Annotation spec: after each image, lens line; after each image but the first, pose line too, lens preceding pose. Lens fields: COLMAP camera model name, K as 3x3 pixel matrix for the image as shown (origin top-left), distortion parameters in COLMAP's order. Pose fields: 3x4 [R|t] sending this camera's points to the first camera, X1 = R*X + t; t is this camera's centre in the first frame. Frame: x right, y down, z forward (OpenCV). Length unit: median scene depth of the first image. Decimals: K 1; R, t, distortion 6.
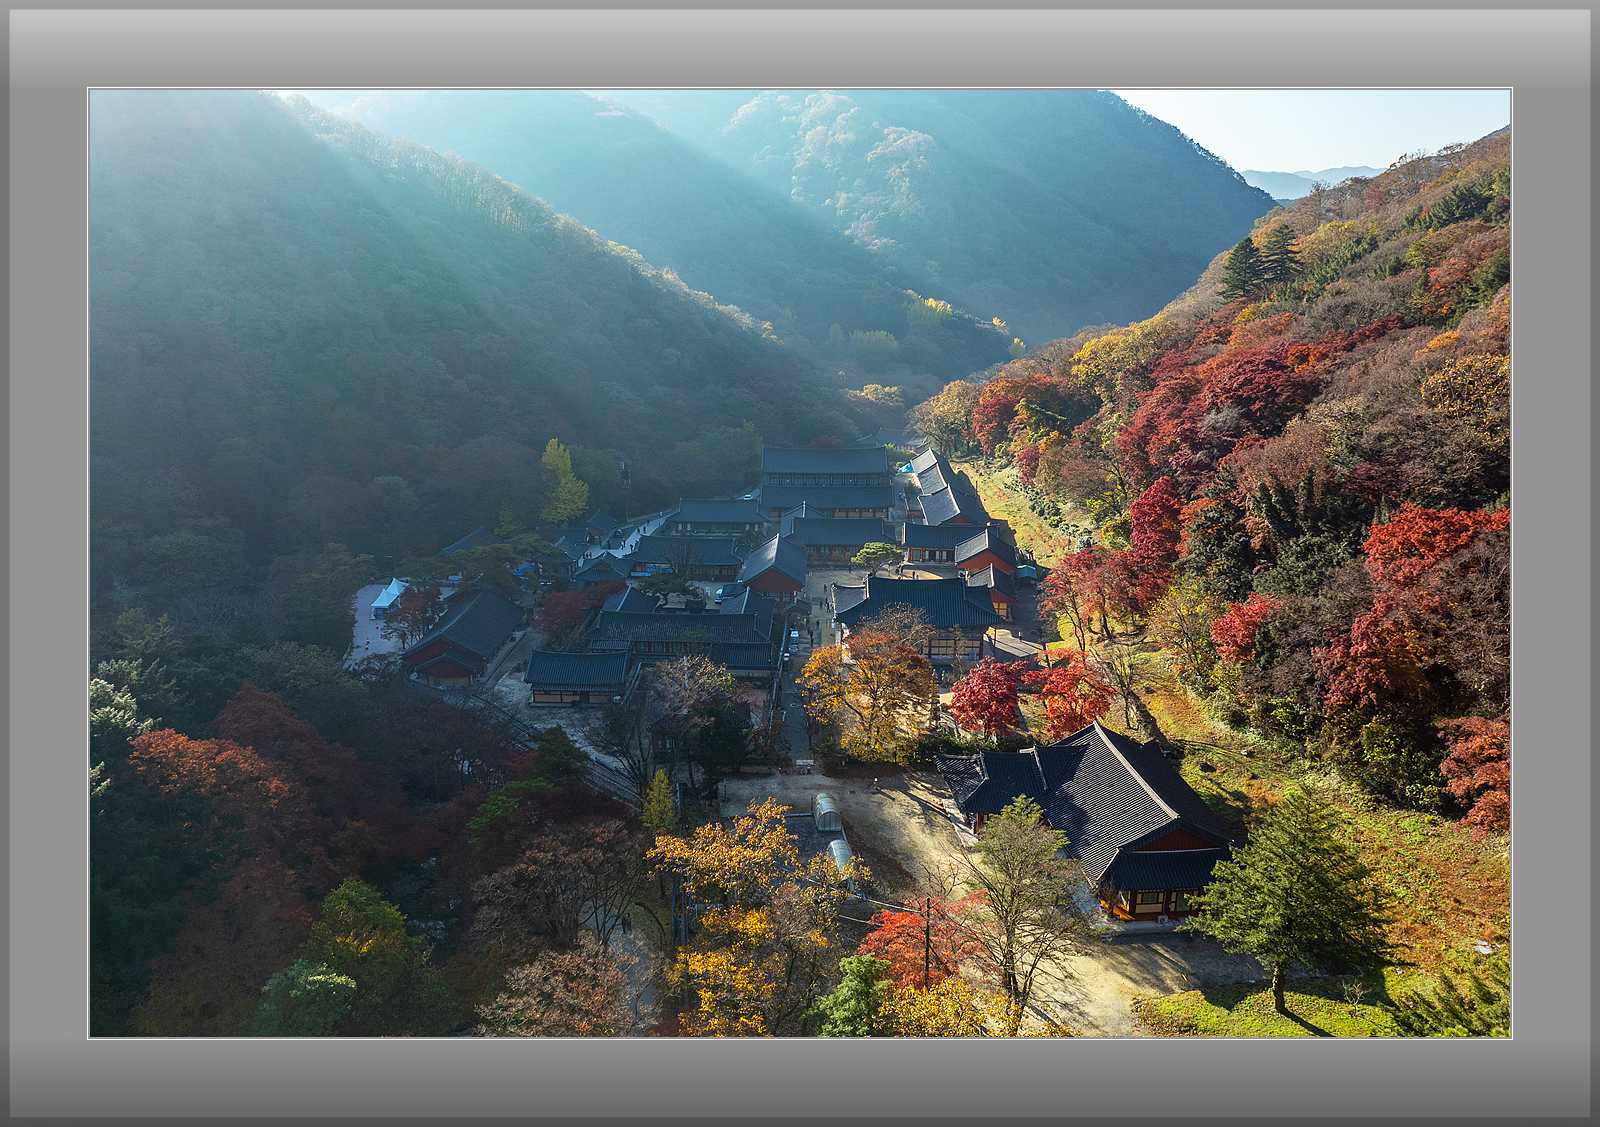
lens RADIAL K [[1171.0, 0, 758.0], [0, 1171.0, 565.3], [0, 0, 1]] dist [-0.014774, -0.004654]
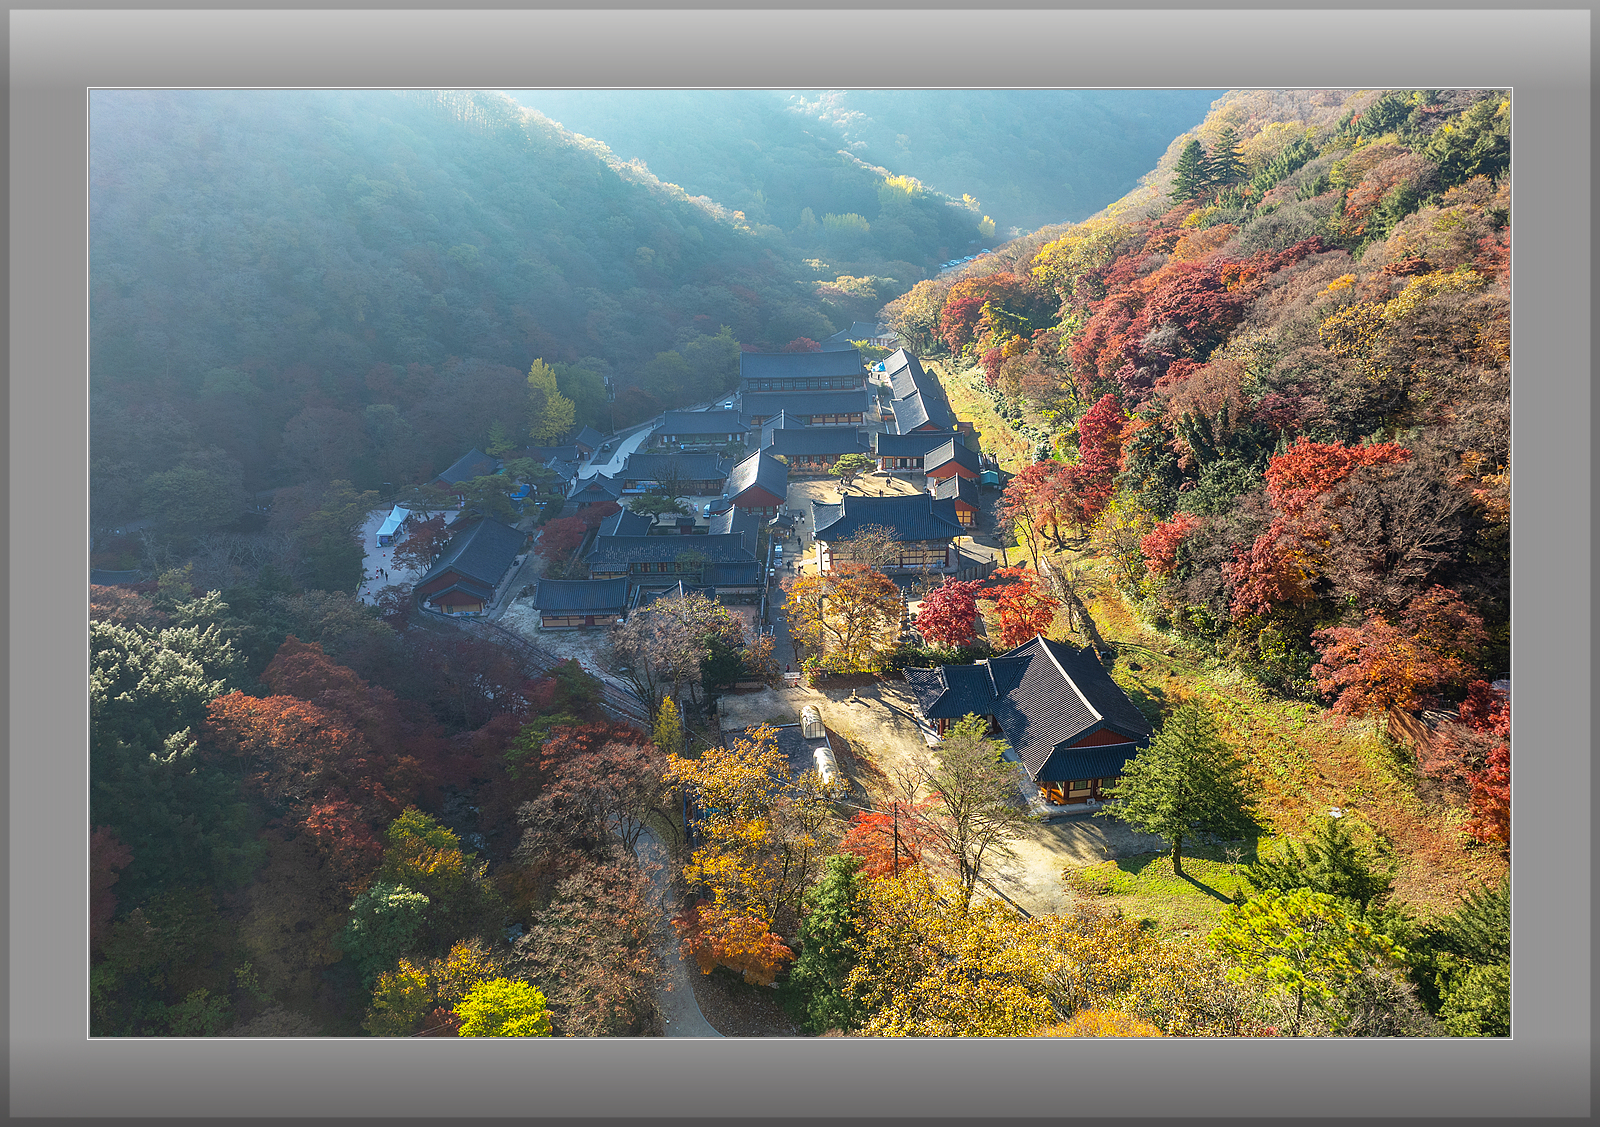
lens RADIAL K [[1172.2, 0, 824.4], [0, 1172.2, 563.0], [0, 0, 1]] dist [-0.009628, -0.009674]
pose [[0.996757, -0.042230, 0.068501, -0.001428], [0.034341, 0.993056, 0.112520, -0.051856], [-0.072777, -0.109803, 0.991285, -0.092458]]
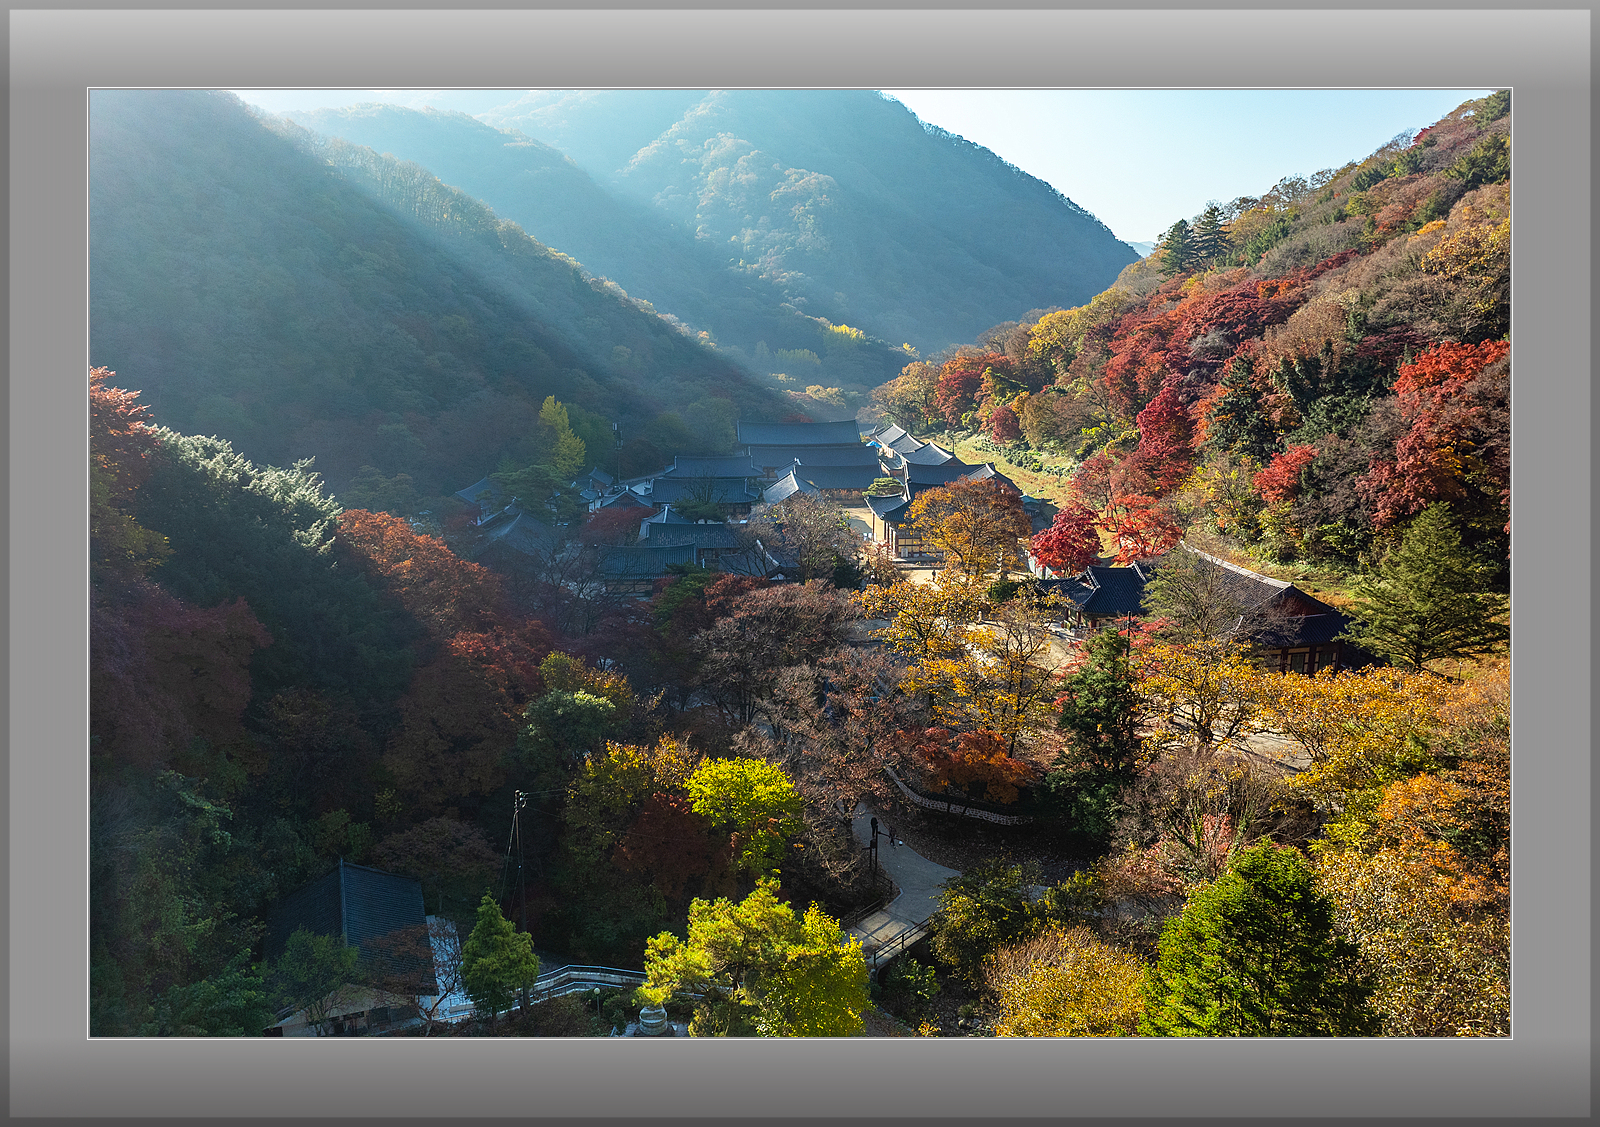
lens RADIAL K [[1173.4, 0, 800.0], [0, 1173.4, 563.5], [0, 0, 1]] dist [-0.007853, -0.010128]
pose [[0.989844, -0.023647, 0.140177, -0.152172], [0.031465, 0.998055, -0.053817, 0.137926], [-0.138632, 0.057681, 0.988663, -0.028642]]
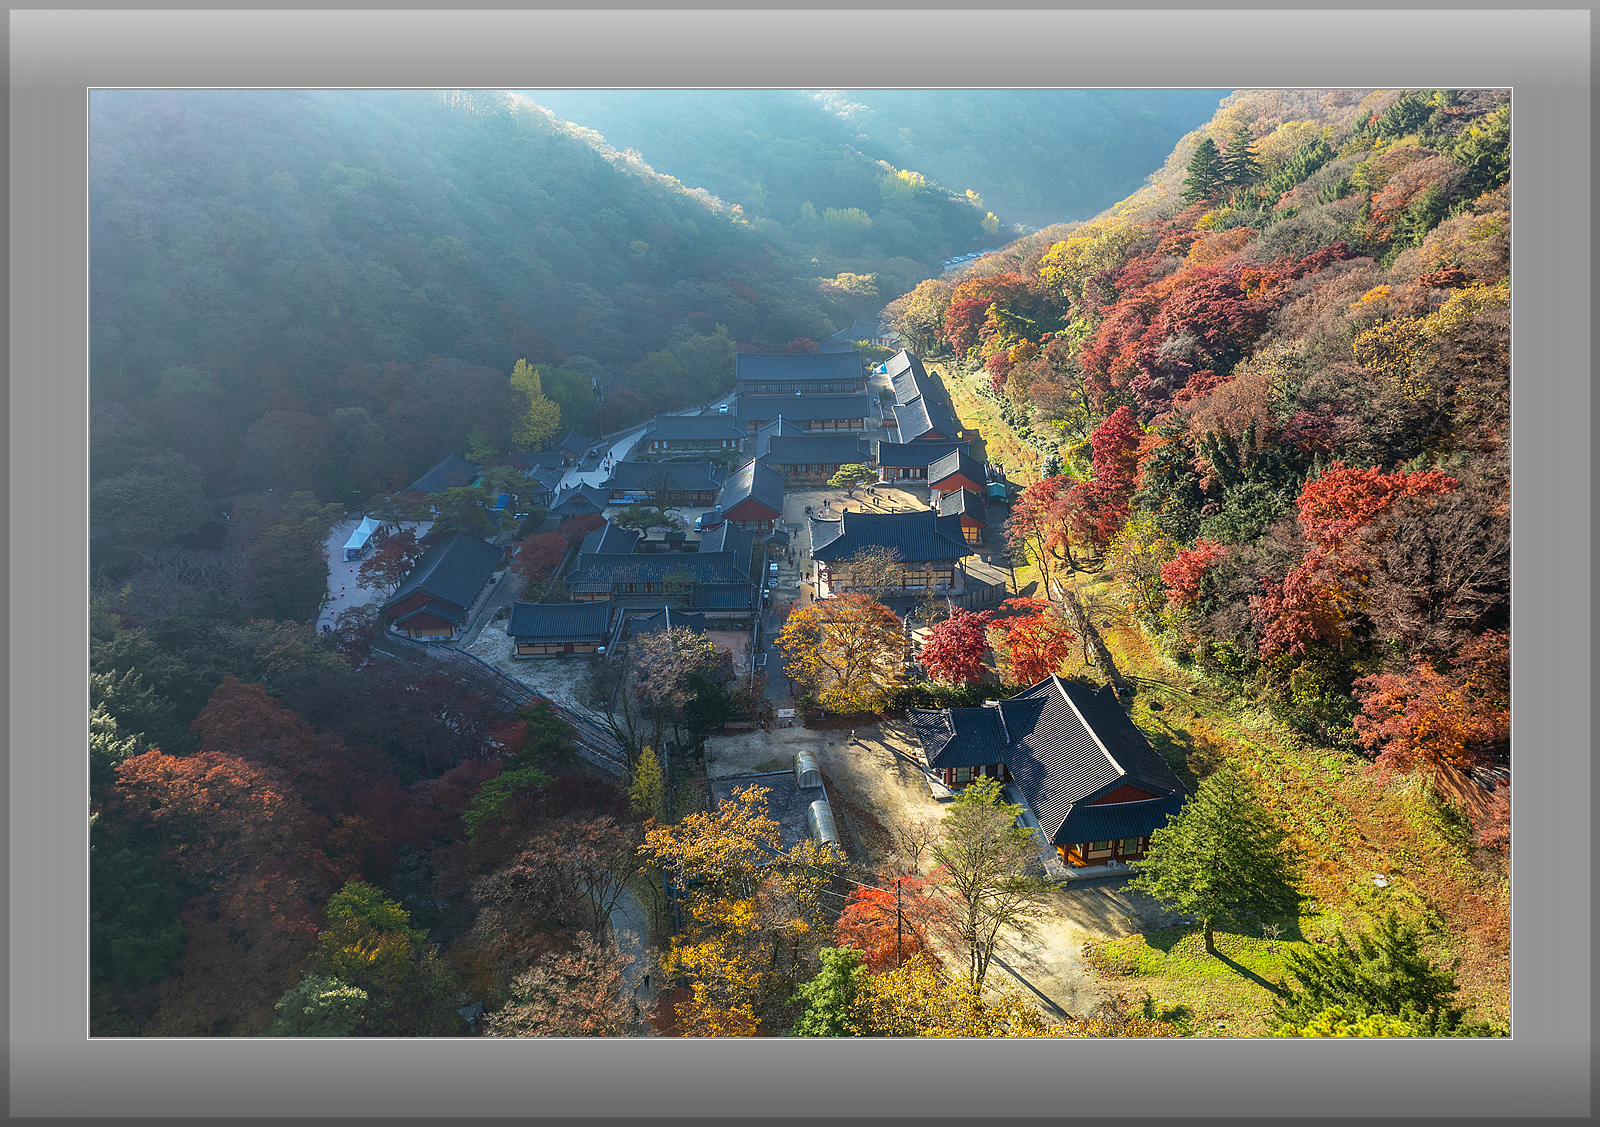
lens RADIAL K [[1171.8, 0, 859.6], [0, 1171.8, 561.7], [0, 0, 1]] dist [-0.010989, -0.008390]
pose [[0.994420, -0.037925, 0.098440, 0.005609], [0.026141, 0.992628, 0.118350, -0.068755], [-0.102203, -0.115117, 0.988080, -0.023904]]
